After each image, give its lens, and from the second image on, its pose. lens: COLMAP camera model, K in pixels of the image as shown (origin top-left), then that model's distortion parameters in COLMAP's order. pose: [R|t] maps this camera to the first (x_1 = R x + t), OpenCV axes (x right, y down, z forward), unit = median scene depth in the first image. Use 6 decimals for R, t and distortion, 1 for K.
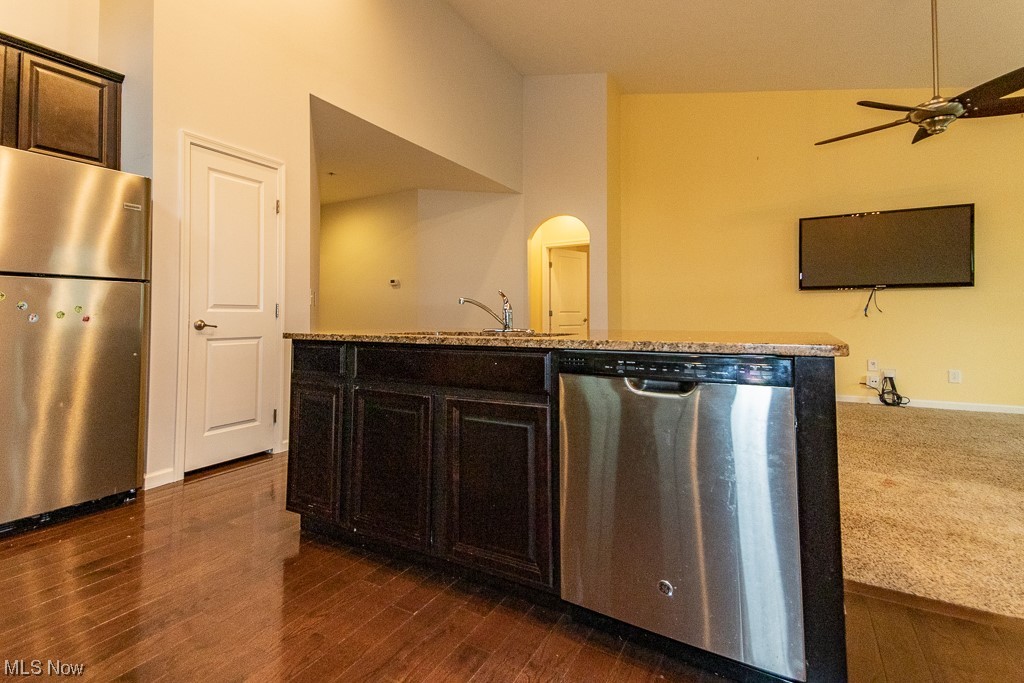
lens RADIAL K [[493.0, 0, 469.3], [0, 493.0, 298.8], [0, 0, 1]] dist [0.018330, -0.000339]
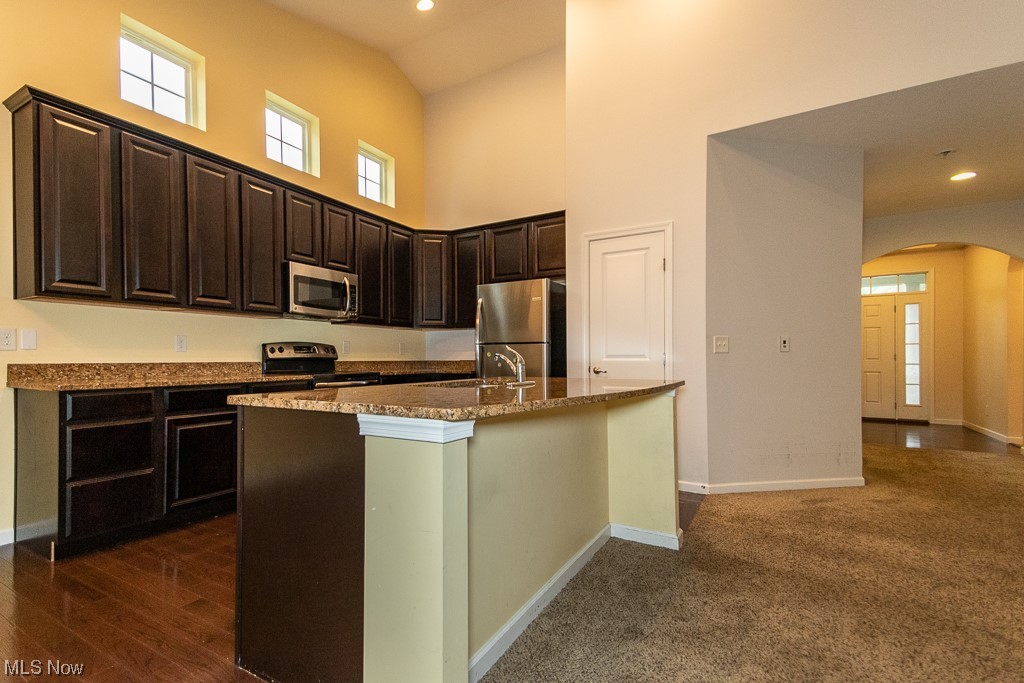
lens RADIAL K [[482.1, 0, 462.1], [0, 482.1, 356.8], [0, 0, 1]] dist [0.076839, -0.036724]
pose [[0.017571, 0.000525, -0.999845, 0.473306], [0.037015, 0.999314, 0.001175, -0.001607], [0.999160, -0.037030, 0.017539, 0.368080]]
